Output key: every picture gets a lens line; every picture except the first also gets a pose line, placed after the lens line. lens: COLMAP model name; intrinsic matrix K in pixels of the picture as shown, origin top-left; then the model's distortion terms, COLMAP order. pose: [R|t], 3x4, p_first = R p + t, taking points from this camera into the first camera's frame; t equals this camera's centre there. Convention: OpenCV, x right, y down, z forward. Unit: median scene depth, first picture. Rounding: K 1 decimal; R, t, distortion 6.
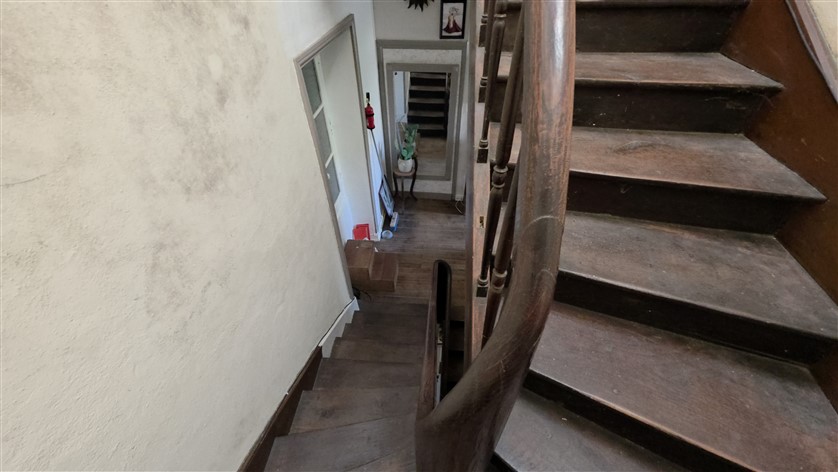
lens RADIAL K [[336.5, 0, 420.1], [0, 336.5, 234.4], [0, 0, 1]] dist [0.003152, -0.000429]
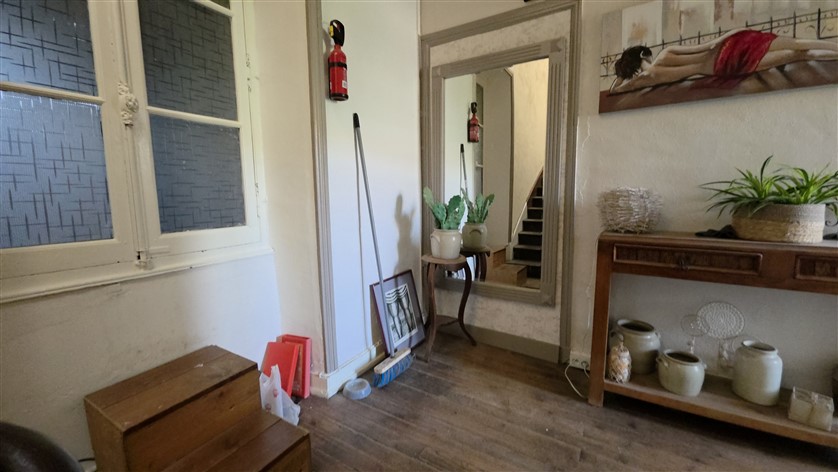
lens RADIAL K [[336.5, 0, 415.9], [0, 336.5, 229.1], [0, 0, 1]] dist [0.003152, -0.000429]
pose [[0.892446, 0.044004, -0.449003, 0.157181], [-0.295995, 0.808199, -0.509118, 0.035799], [0.340481, 0.587263, 0.734299, 0.747844]]
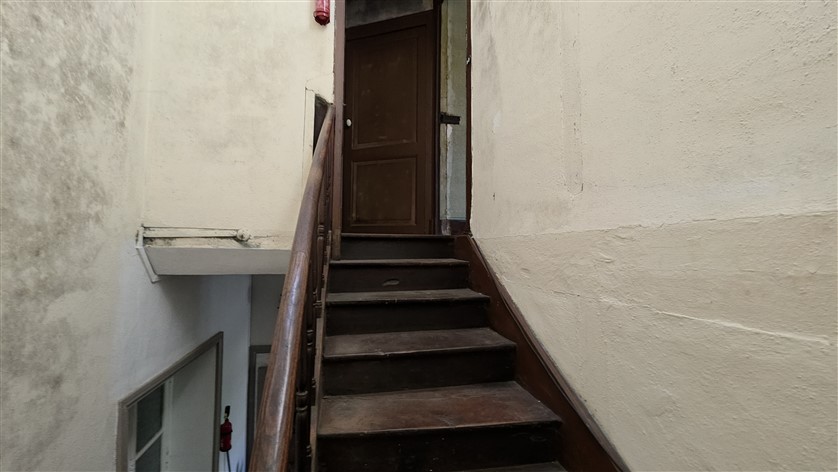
lens RADIAL K [[336.5, 0, 418.6], [0, 336.5, 229.2], [0, 0, 1]] dist [0.003152, -0.000429]
pose [[0.953777, 0.027194, 0.299282, 0.038650], [0.194647, 0.702856, -0.684183, -0.035691], [-0.228958, 0.710813, 0.665074, -0.033796]]
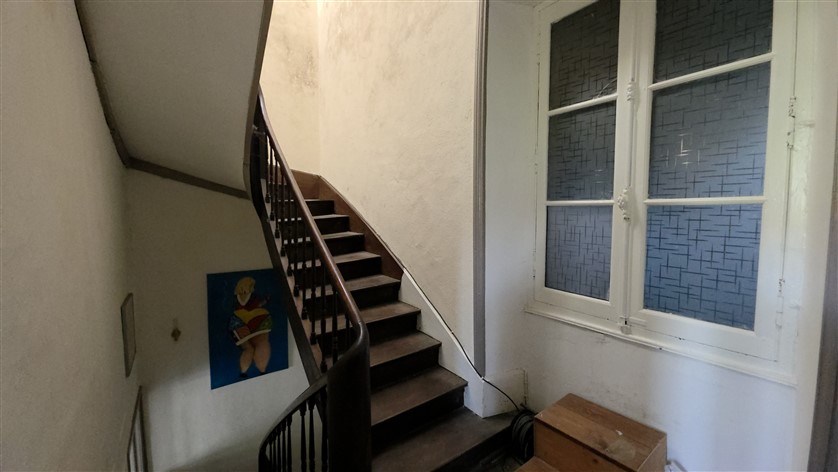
lens RADIAL K [[336.5, 0, 420.4], [0, 336.5, 239.1], [0, 0, 1]] dist [0.003152, -0.000429]
pose [[-0.762134, 0.037206, -0.646350, 0.217663], [-0.445248, 0.694649, 0.564993, -0.236694], [0.470007, 0.718386, -0.512850, 0.948951]]
